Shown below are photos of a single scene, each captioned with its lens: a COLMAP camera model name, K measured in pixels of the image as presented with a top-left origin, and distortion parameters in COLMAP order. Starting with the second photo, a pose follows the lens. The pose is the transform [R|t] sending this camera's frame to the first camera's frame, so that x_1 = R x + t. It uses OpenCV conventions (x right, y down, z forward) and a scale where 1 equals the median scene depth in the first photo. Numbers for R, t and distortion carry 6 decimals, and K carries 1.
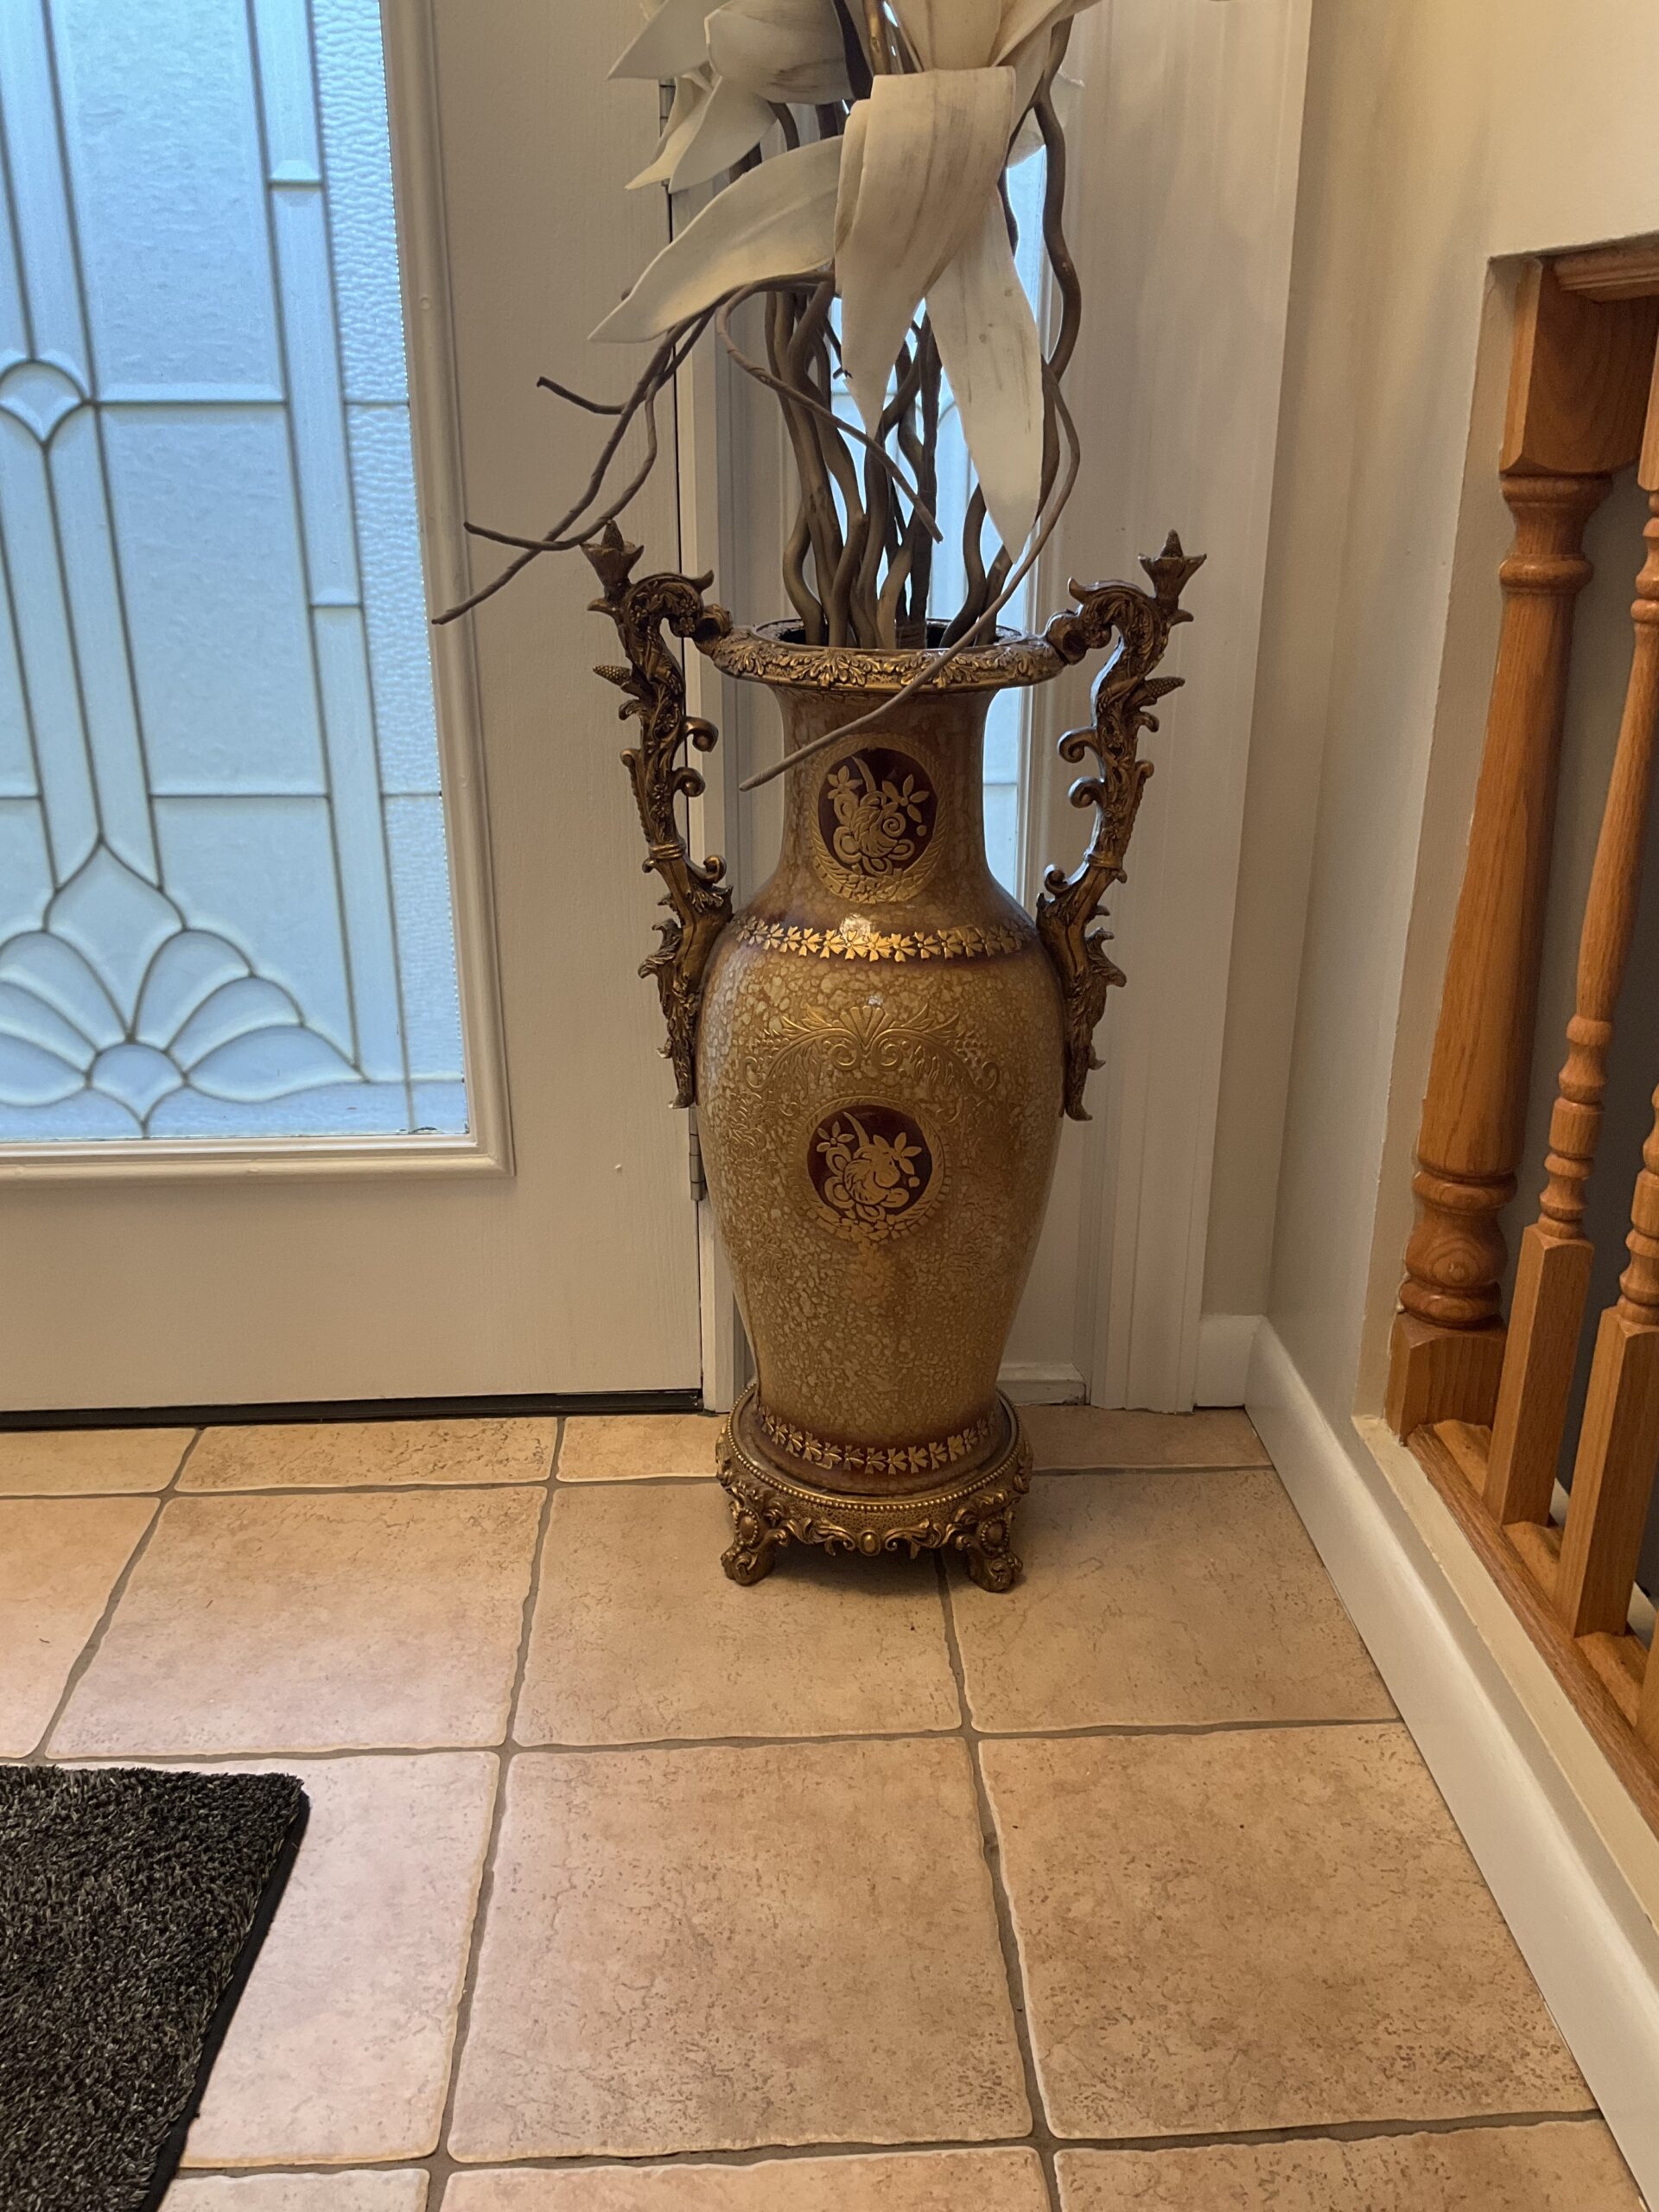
lens RADIAL K [[1768.4, 0, 829.5], [0, 1768.4, 1106.0], [0, 0, 1]] dist [0.107012, -0.230409]
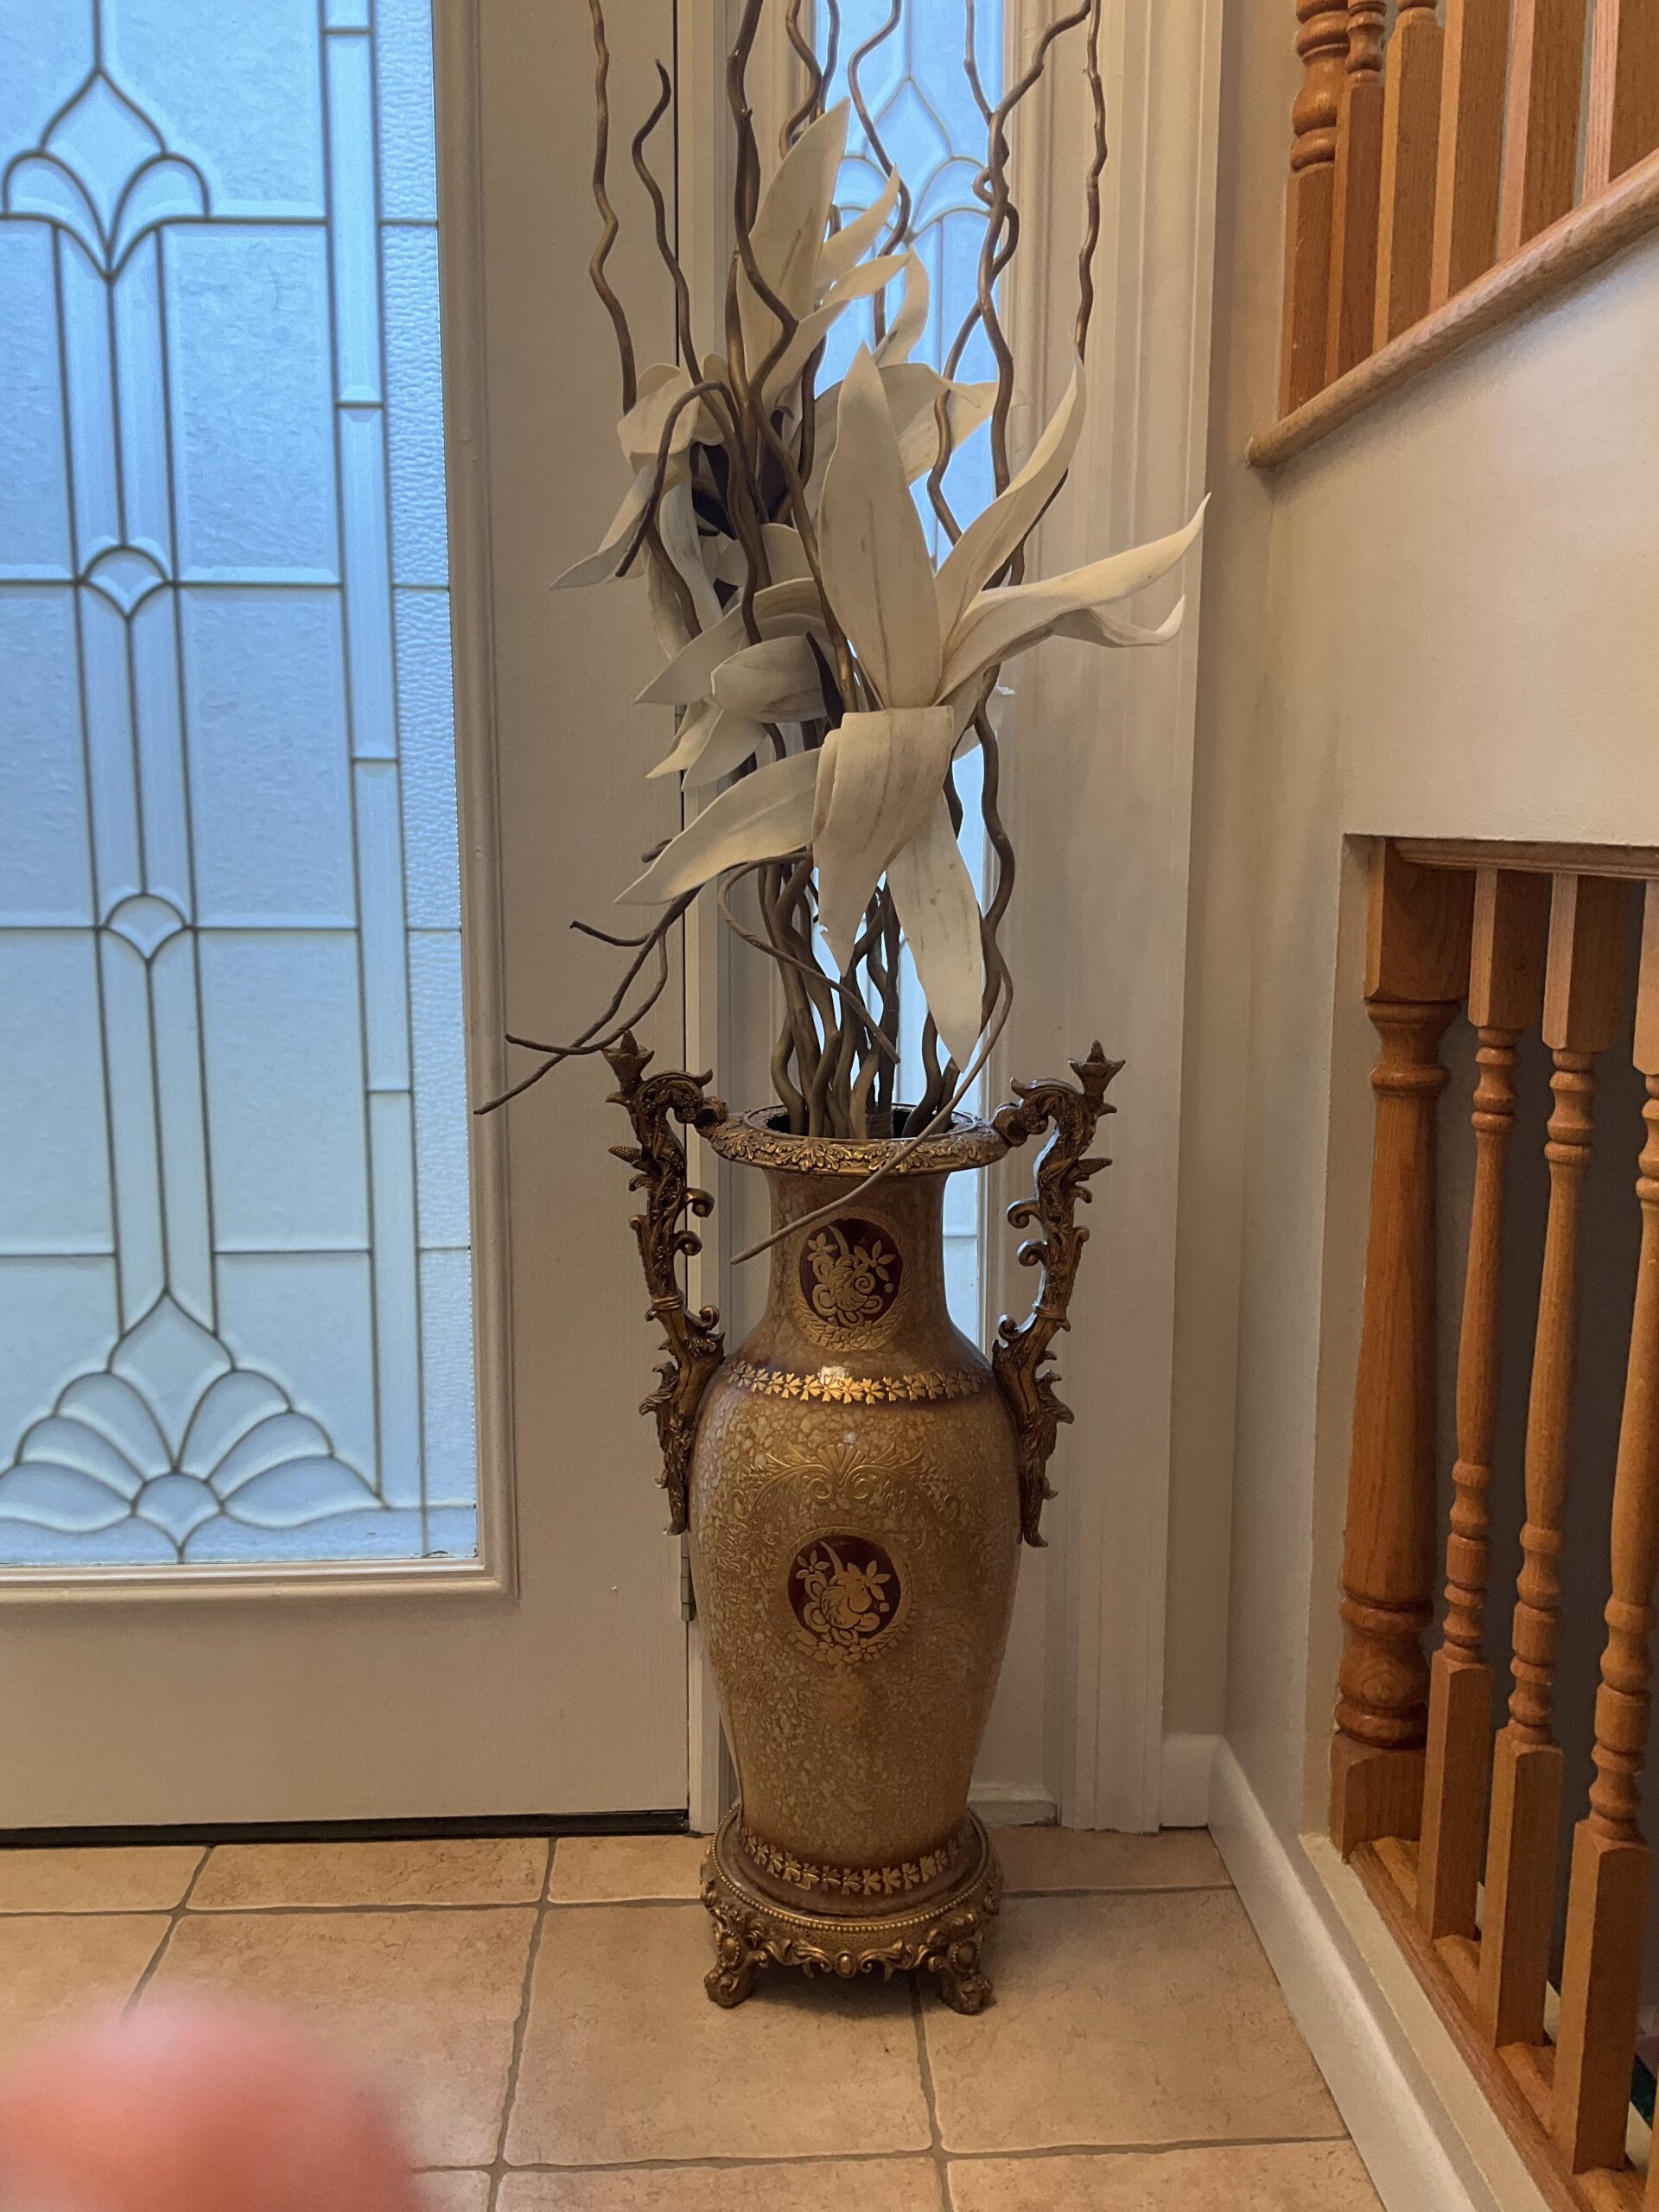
lens RADIAL K [[1768.4, 0, 829.5], [0, 1768.4, 1106.0], [0, 0, 1]] dist [0.107012, -0.230409]
pose [[0.999993, 0.001699, 0.003307, 0.008868], [-0.000939, 0.976024, -0.217661, -0.019222], [-0.003597, 0.217656, 0.976019, -0.143944]]
